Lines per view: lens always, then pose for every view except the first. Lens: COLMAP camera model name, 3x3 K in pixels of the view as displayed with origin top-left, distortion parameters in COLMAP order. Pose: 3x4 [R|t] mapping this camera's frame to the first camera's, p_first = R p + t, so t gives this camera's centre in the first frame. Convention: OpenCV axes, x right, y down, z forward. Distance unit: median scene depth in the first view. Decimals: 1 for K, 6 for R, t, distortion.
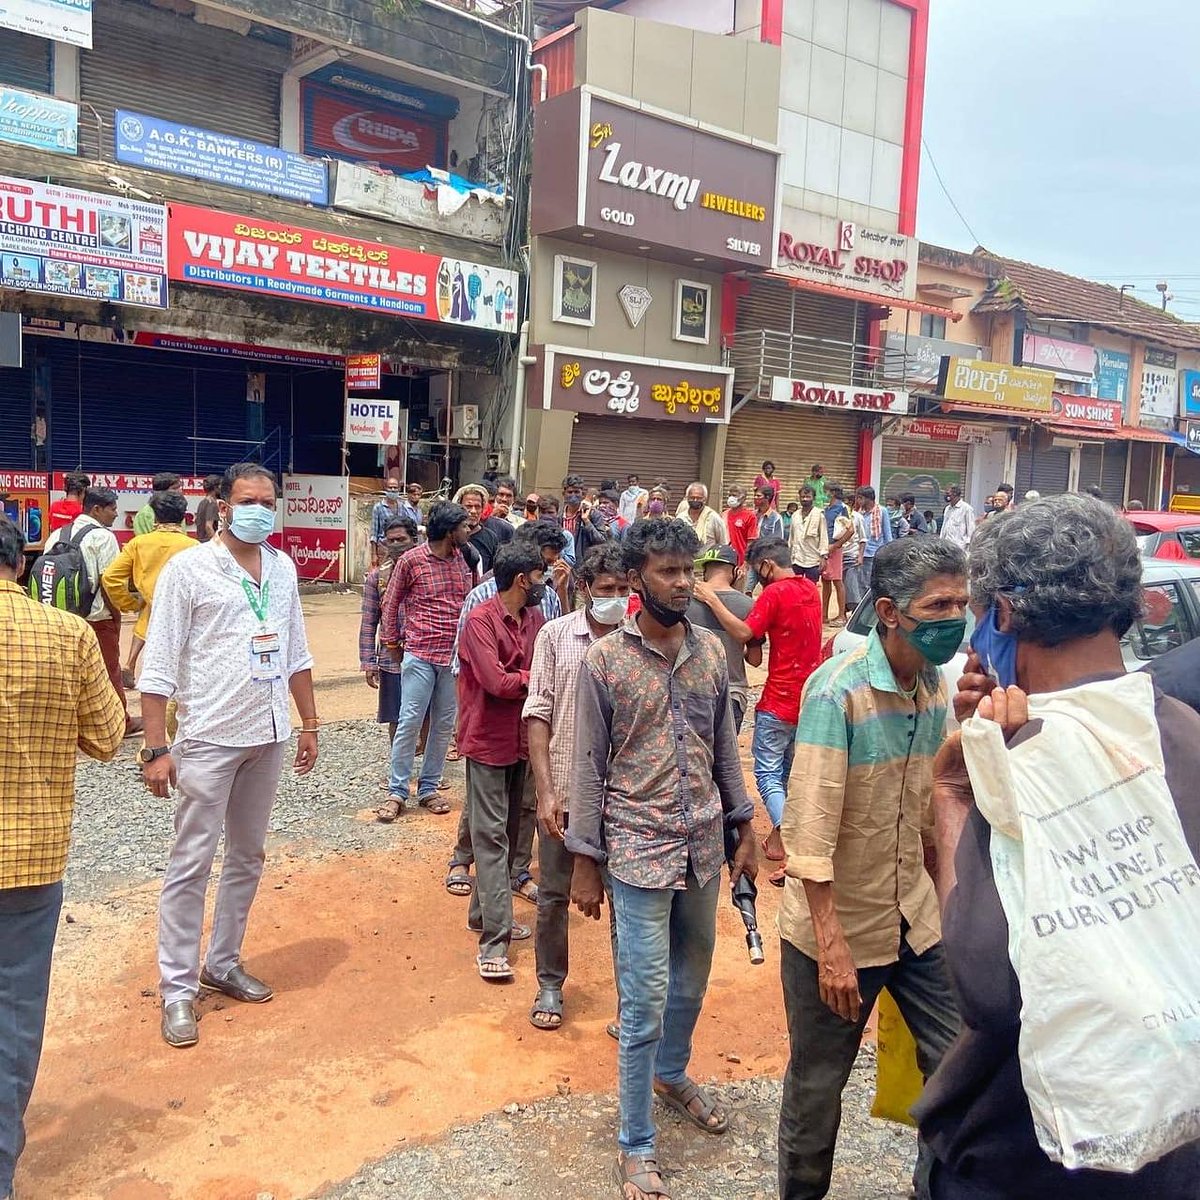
lens RADIAL K [[1240.1, 0, 600.0], [0, 1240.1, 600.0], [0, 0, 1]] dist [0.137438, -0.155733]
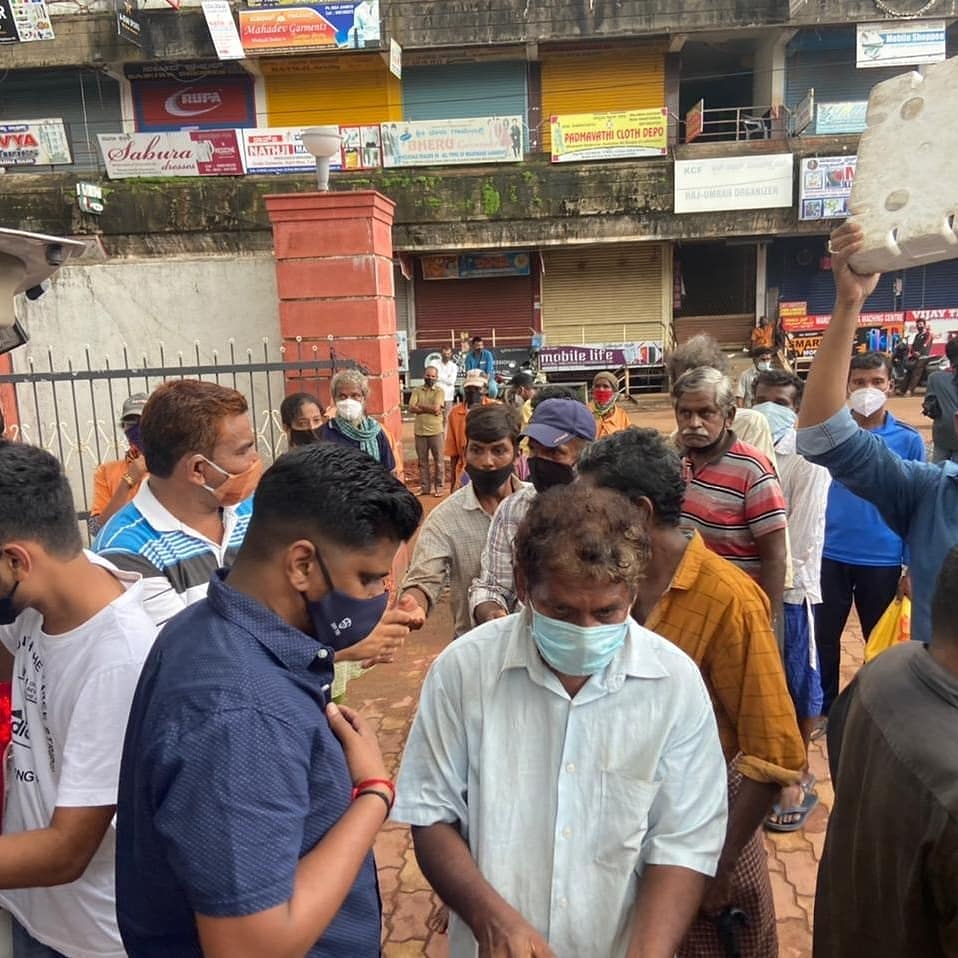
lens RADIAL K [[990.0, 0, 479.0], [0, 990.0, 479.0], [0, 0, 1]] dist [0.137438, -0.155733]
pose [[0.715721, 0.058432, -0.695938, 0.115094], [0.002662, 0.996258, 0.086385, 0.006230], [0.698381, -0.063680, 0.712887, -0.374746]]
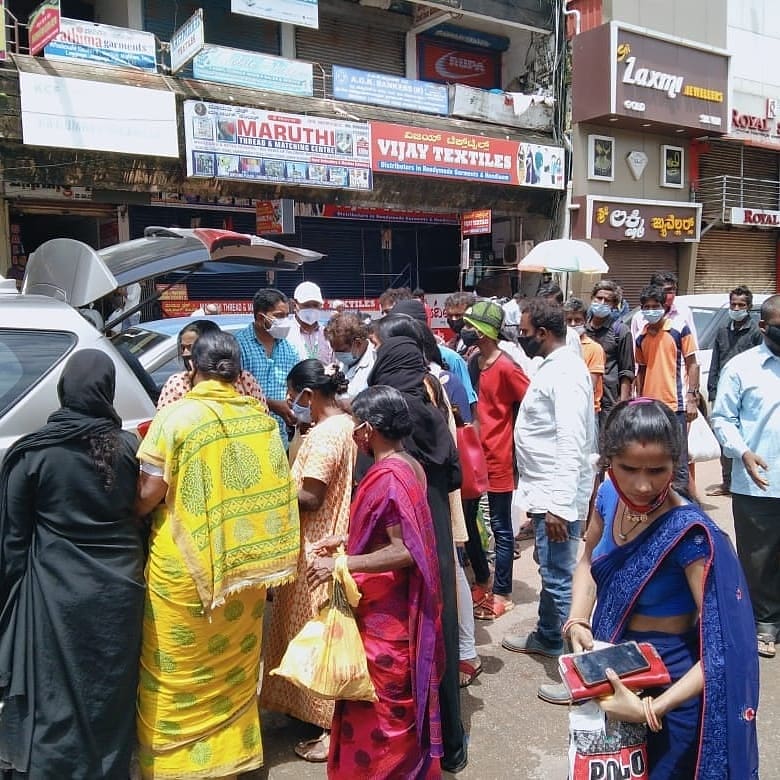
lens RADIAL K [[867.9, 0, 387.0], [0, 867.9, 380.8], [0, 0, 1]] dist [0.113317, -0.249249]
pose [[0.994256, -0.046628, -0.096337, -0.190293], [0.046448, 0.998912, -0.004110, 0.007572], [0.096424, -0.000388, 0.995340, -0.054747]]
